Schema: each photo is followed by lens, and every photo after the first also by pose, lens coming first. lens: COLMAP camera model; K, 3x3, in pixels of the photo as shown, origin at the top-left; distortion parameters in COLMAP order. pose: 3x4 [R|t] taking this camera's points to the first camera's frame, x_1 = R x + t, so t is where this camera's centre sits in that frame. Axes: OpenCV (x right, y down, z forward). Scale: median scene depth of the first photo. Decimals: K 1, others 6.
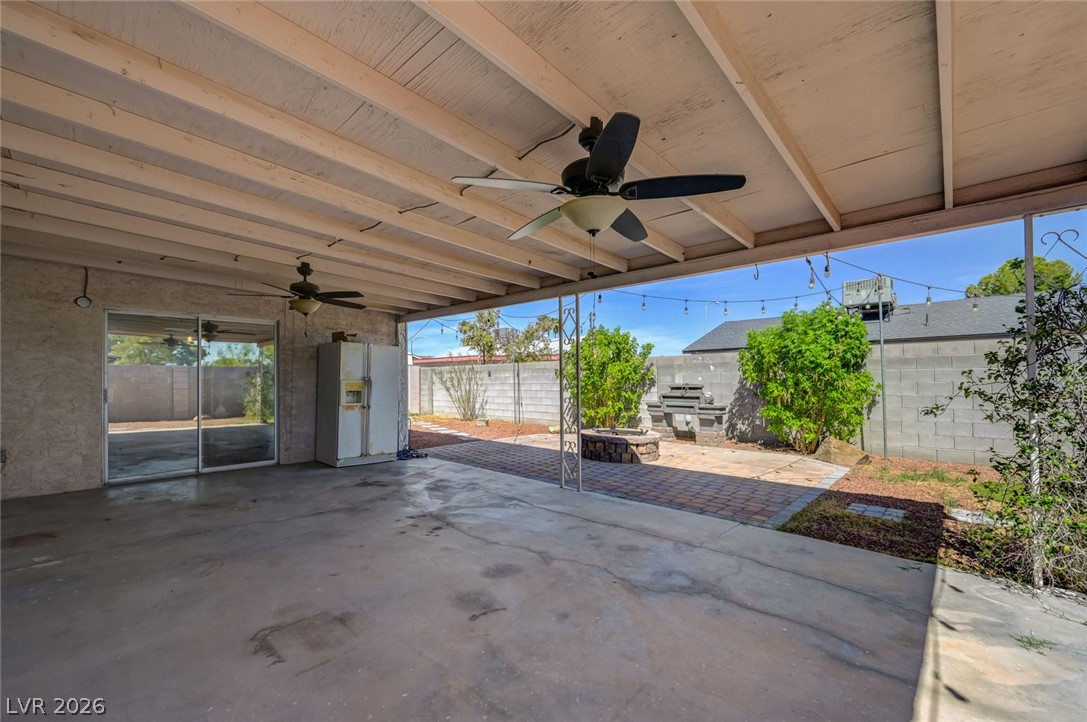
lens RADIAL K [[437.0, 0, 546.9], [0, 437.0, 364.7], [0, 0, 1]] dist [0.004614, 0.000867]
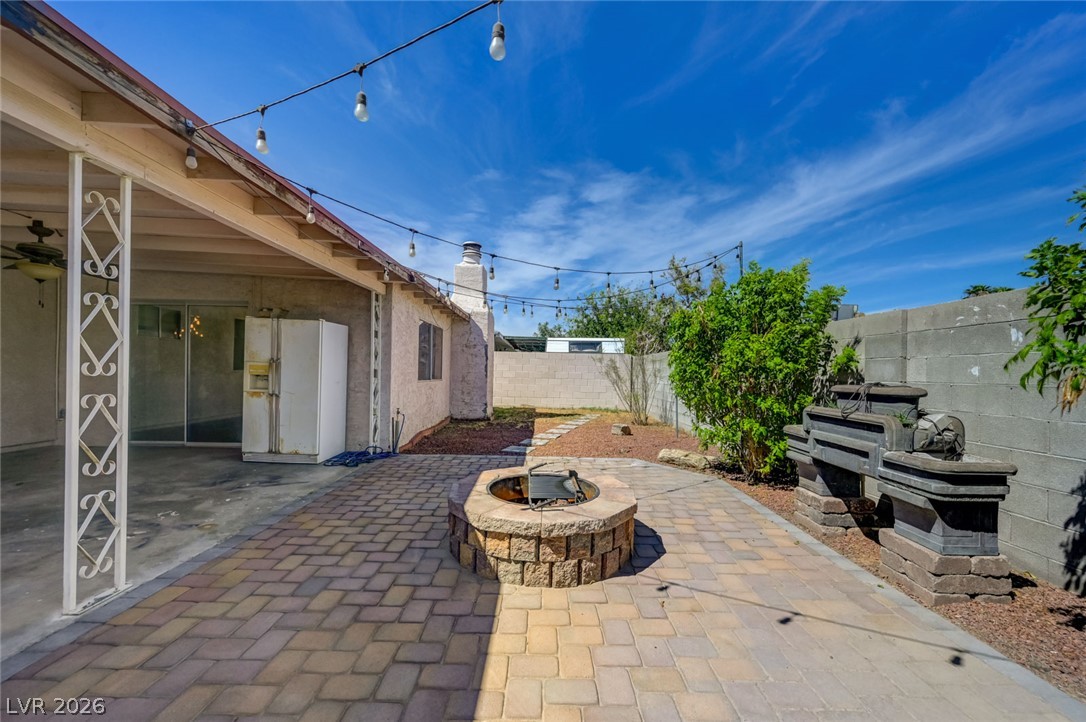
lens RADIAL K [[436.6, 0, 545.3], [0, 436.6, 366.7], [0, 0, 1]] dist [0.004614, 0.000867]
pose [[0.685225, 0.009329, -0.728272, 0.550683], [0.005801, 0.999816, 0.018265, 0.031653], [0.728308, -0.016741, 0.685045, 0.813144]]
